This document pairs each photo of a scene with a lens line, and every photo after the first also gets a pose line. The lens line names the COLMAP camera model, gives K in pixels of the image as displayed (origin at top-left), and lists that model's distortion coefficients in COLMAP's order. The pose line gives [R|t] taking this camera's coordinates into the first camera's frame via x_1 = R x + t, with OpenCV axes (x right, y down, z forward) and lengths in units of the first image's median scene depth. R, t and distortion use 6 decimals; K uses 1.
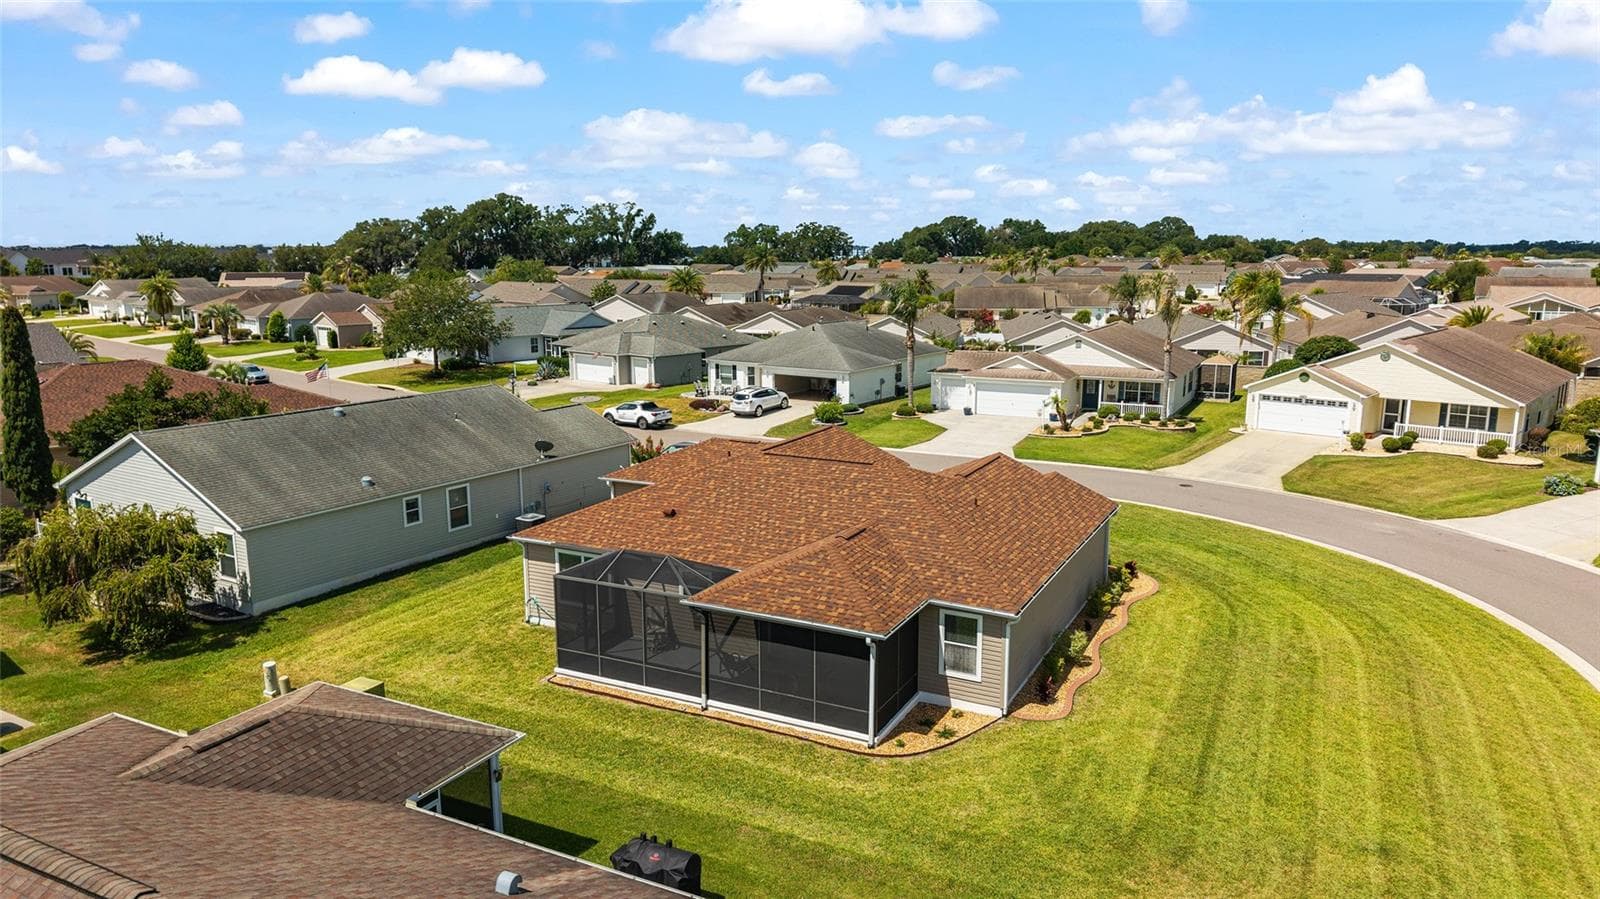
lens RADIAL K [[1063.3, 0, 800.0], [0, 1063.3, 449.5], [0, 0, 1]] dist [0.058113, -0.083296]
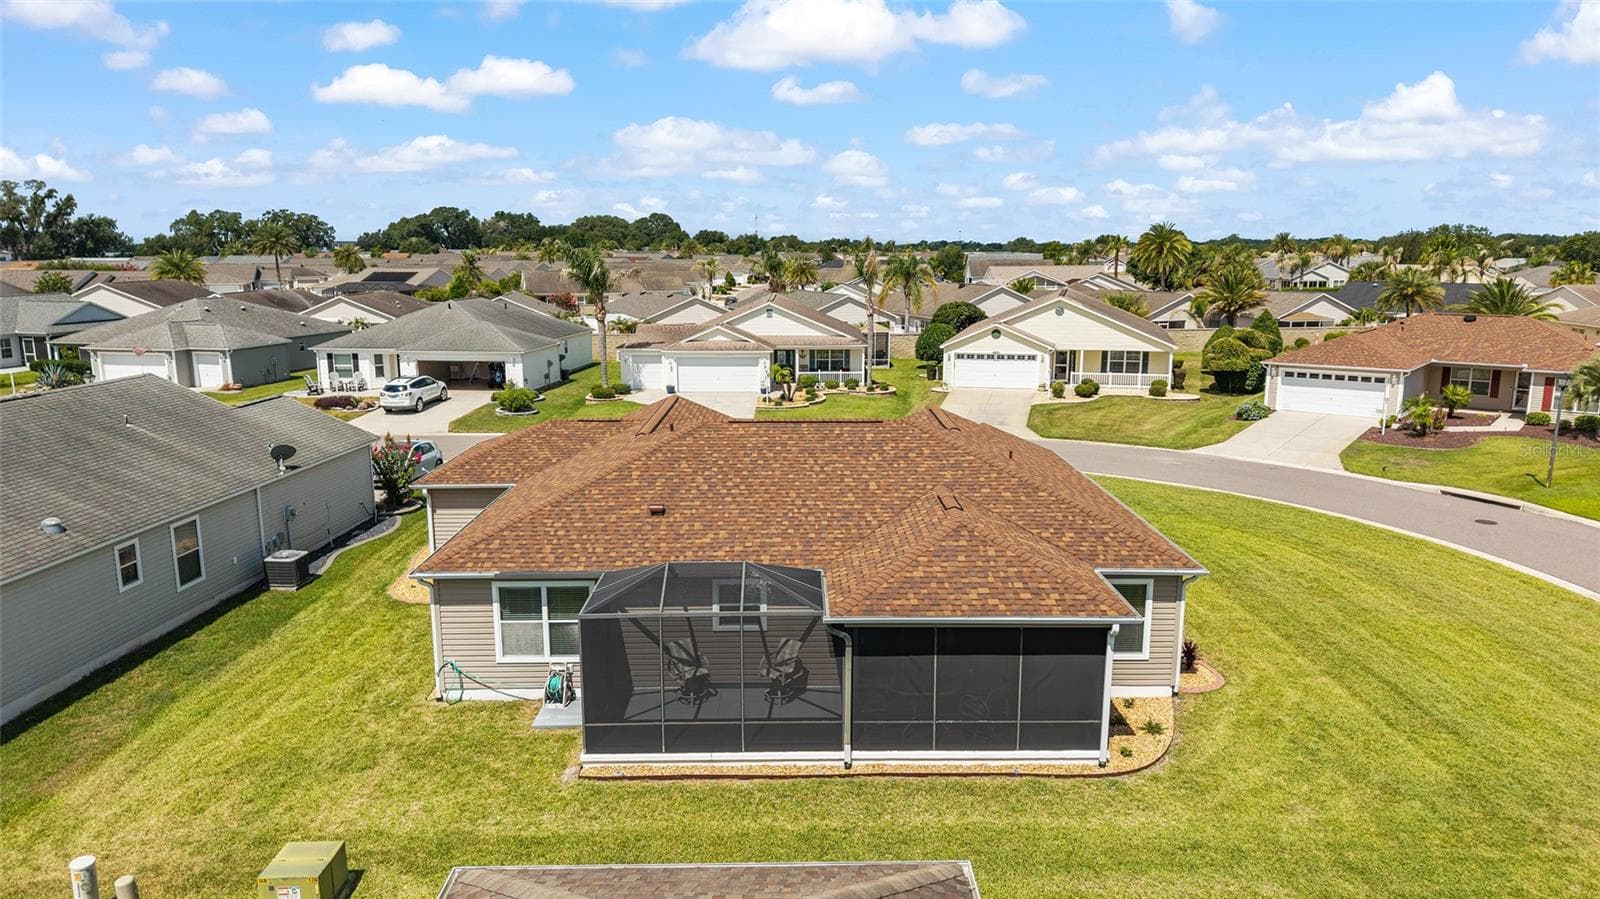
lens RADIAL K [[1063.3, 0, 800.0], [0, 1063.3, 449.5], [0, 0, 1]] dist [0.058113, -0.083296]
pose [[0.886897, -0.086476, 0.453802, -0.187249], [0.086091, 0.996054, 0.021552, 0.006408], [-0.453875, 0.019954, 0.890842, 0.165112]]
